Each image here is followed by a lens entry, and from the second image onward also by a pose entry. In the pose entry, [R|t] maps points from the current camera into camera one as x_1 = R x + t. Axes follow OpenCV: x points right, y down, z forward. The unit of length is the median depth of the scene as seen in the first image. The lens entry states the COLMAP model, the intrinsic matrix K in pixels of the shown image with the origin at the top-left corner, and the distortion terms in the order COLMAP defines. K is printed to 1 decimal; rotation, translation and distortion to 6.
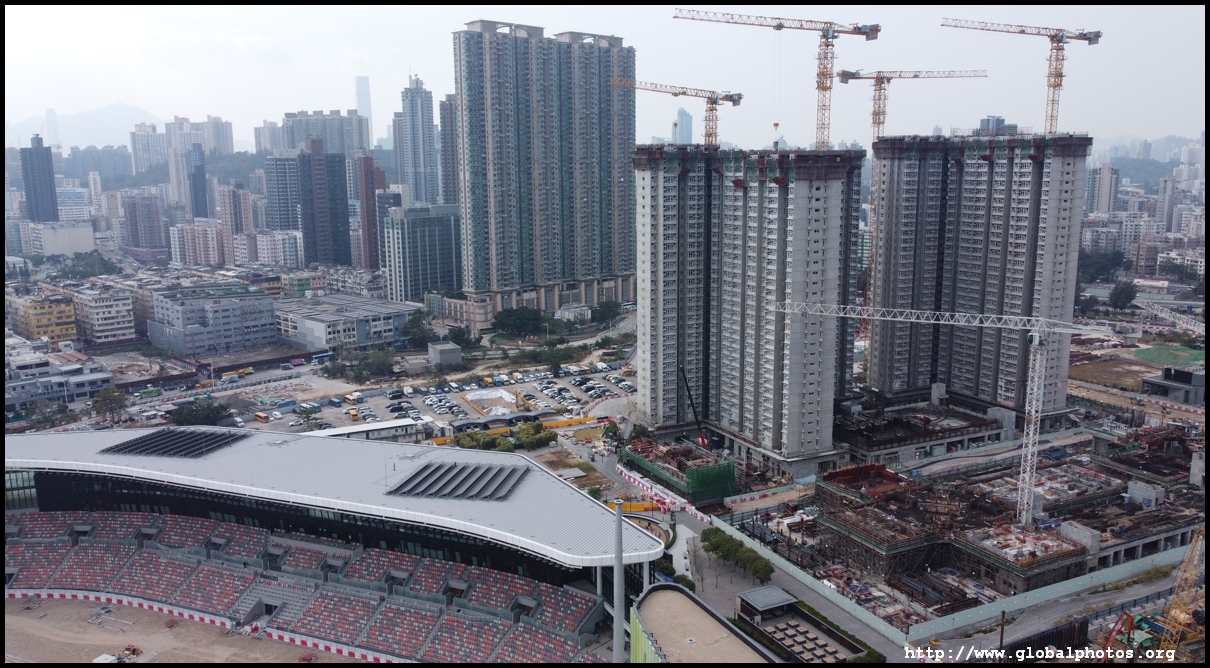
lens RADIAL K [[919.3, 0, 601.2], [0, 919.3, 335.9], [0, 0, 1]] dist [0.009106, -0.016934]
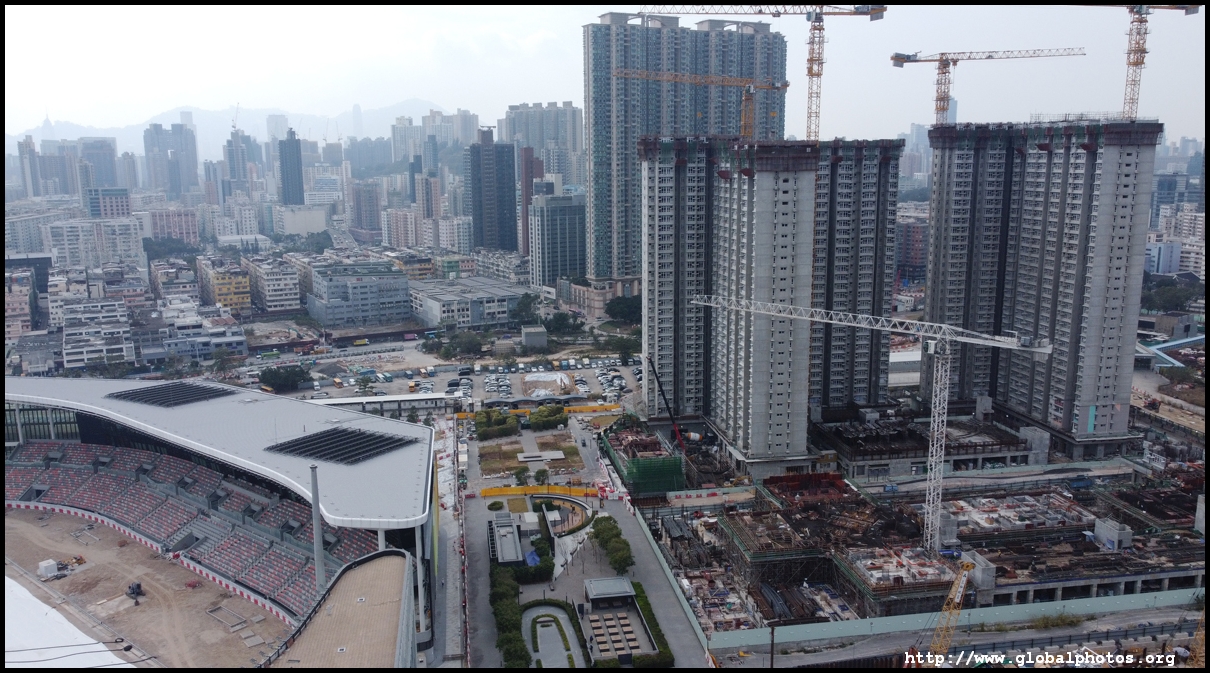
lens RADIAL K [[925.5, 0, 596.1], [0, 925.5, 338.2], [0, 0, 1]] dist [0.004742, -0.007268]
pose [[0.957610, 0.055008, -0.282765, 0.266427], [-0.051422, 0.998475, 0.020095, -0.004516], [0.283439, -0.004702, 0.958979, 0.016270]]
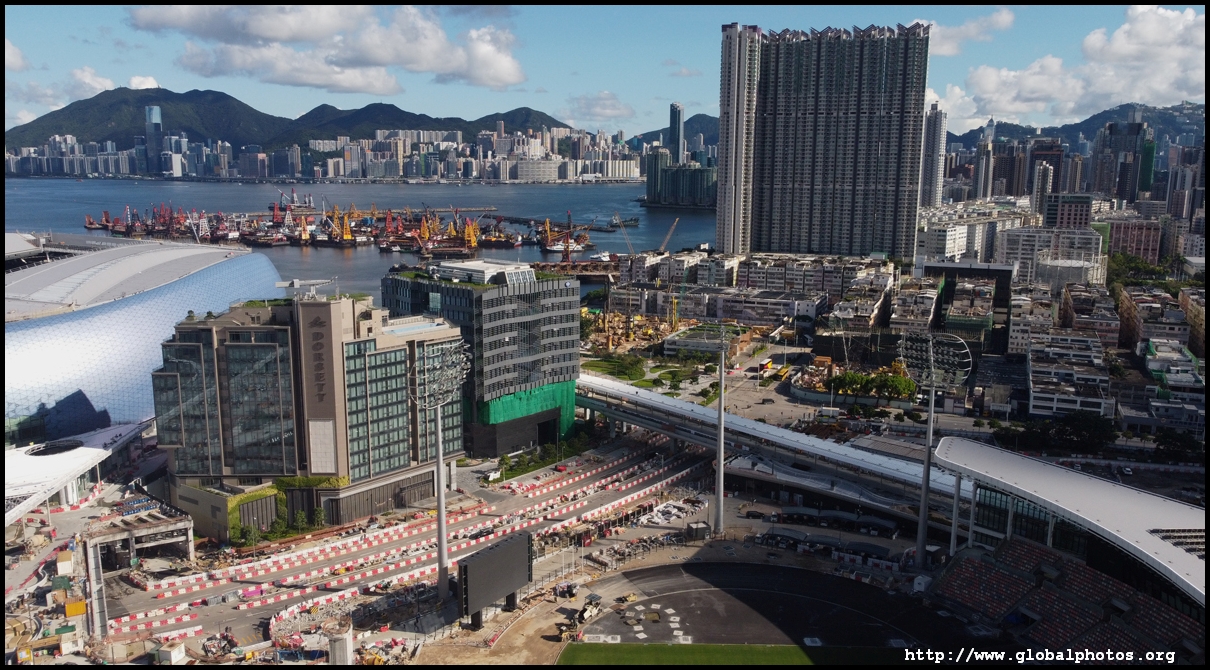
lens RADIAL K [[929.2, 0, 600.1], [0, 929.2, 339.2], [0, 0, 1]] dist [-0.002620, 0.002861]
pose [[0.362420, 0.191069, -0.912220, -0.001584], [-0.180462, 0.974624, 0.132443, -0.040022], [0.914377, 0.116621, 0.387704, 0.137947]]
